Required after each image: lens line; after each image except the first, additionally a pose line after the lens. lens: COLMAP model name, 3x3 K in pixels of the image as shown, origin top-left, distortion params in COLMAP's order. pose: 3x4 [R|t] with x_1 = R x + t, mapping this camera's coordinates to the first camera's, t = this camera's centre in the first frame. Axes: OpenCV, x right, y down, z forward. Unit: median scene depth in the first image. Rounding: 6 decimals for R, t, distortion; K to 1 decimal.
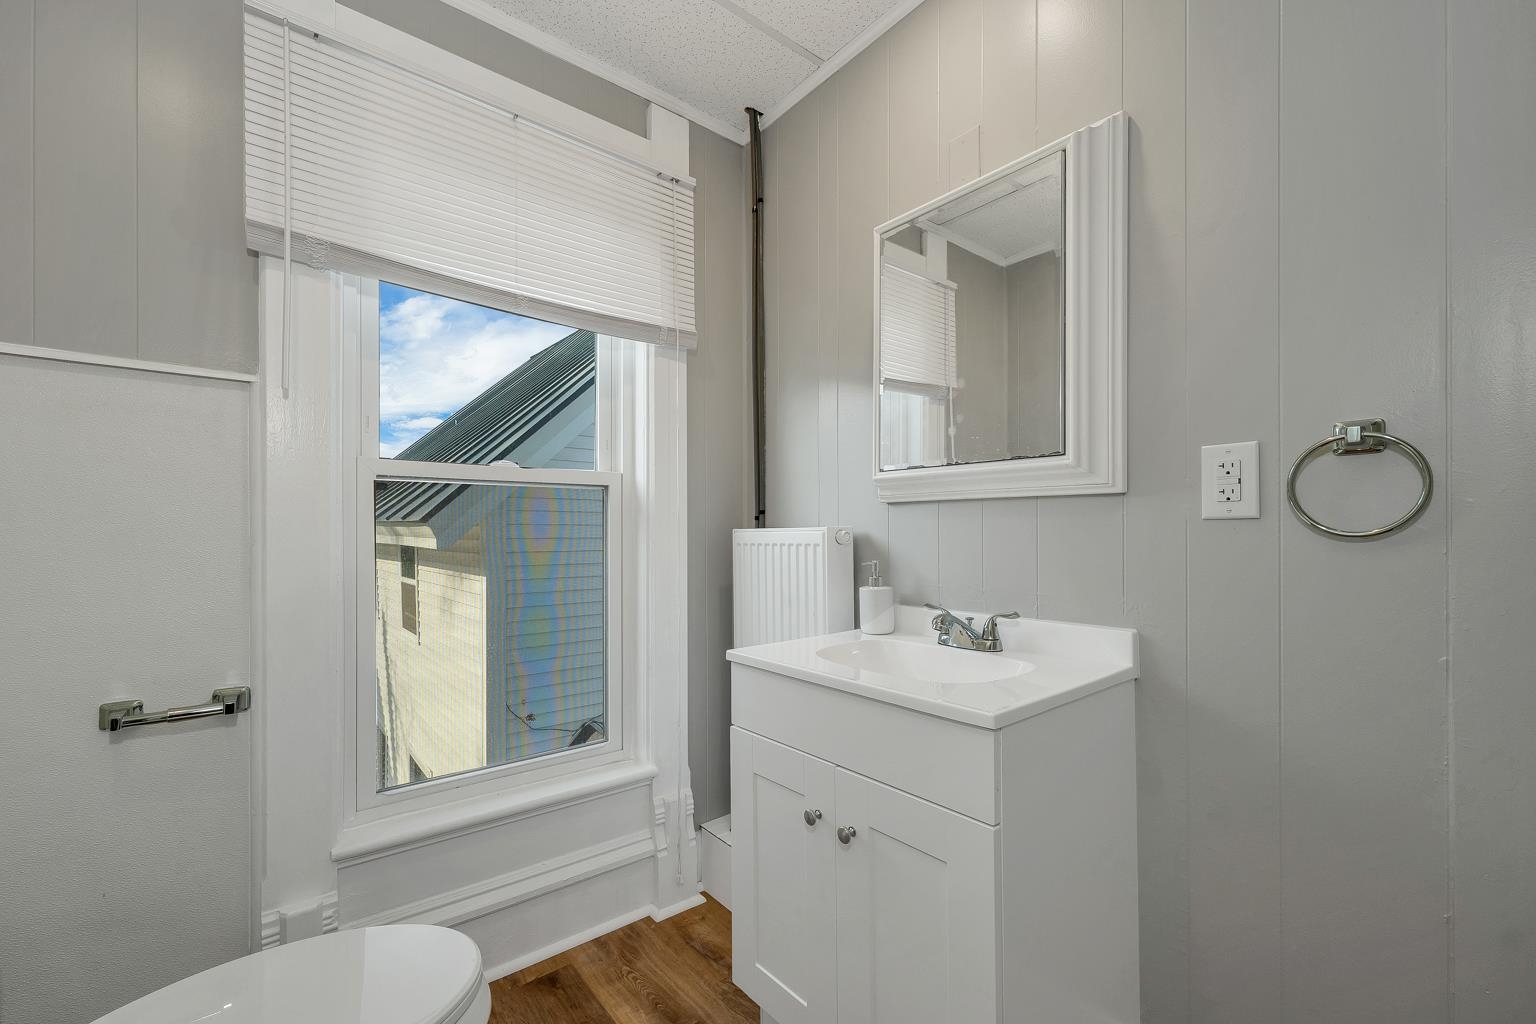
lens RADIAL K [[646.7, 0, 775.2], [0, 646.7, 523.6], [0, 0, 1]] dist [0.000106, 0.000026]
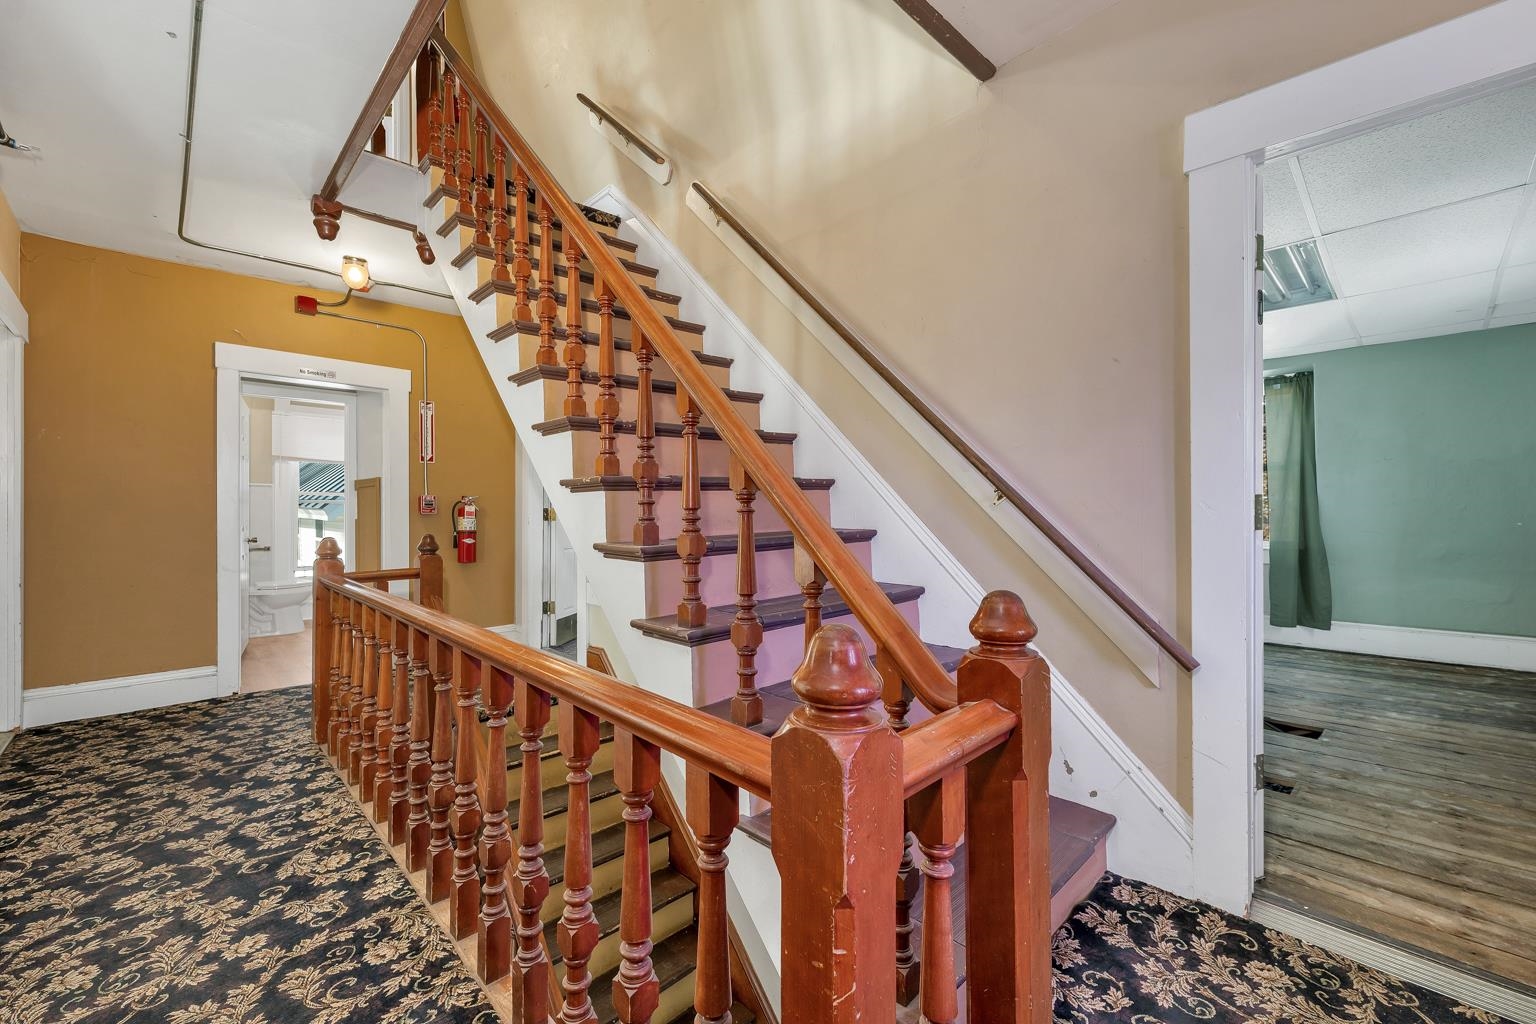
lens RADIAL K [[631.1, 0, 768.0], [0, 631.1, 512.0], [0, 0, 1]] dist [-0.000133, -0.000033]
pose [[0.997010, -0.000950, 0.077264, 0.681603], [0.000105, 0.999940, 0.010928, -0.011803], [-0.077269, -0.010887, 0.996951, -1.075461]]
